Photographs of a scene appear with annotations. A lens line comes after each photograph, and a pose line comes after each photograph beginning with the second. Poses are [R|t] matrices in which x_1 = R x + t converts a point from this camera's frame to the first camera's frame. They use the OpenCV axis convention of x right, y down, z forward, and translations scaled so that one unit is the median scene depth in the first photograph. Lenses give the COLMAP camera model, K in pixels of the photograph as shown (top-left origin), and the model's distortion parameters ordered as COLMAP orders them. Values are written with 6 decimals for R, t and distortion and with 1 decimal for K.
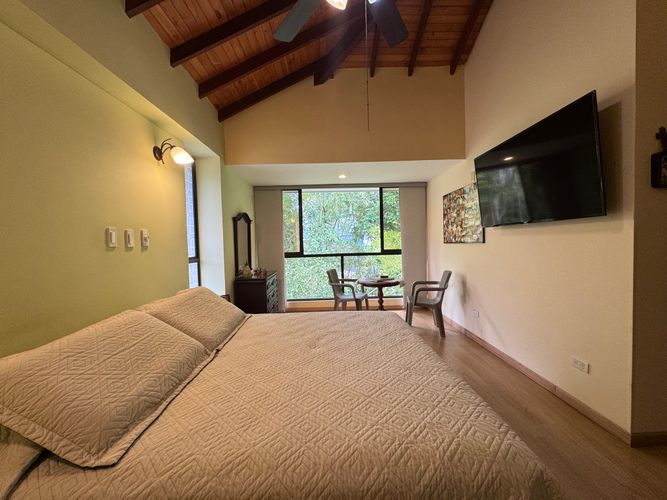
lens RADIAL K [[270.3, 0, 334.9], [0, 270.3, 249.6], [0, 0, 1]] dist [0.002675, -0.000058]
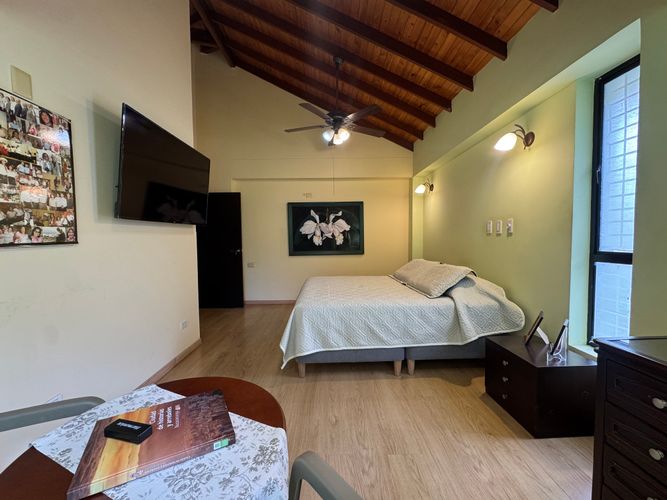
lens RADIAL K [[270.3, 0, 334.9], [0, 270.3, 249.6], [0, 0, 1]] dist [0.002675, -0.000058]
pose [[-0.999195, 0.034350, -0.020729, 0.095776], [0.032734, 0.996735, 0.073816, -0.051851], [0.023196, 0.073078, -0.997056, 2.148187]]
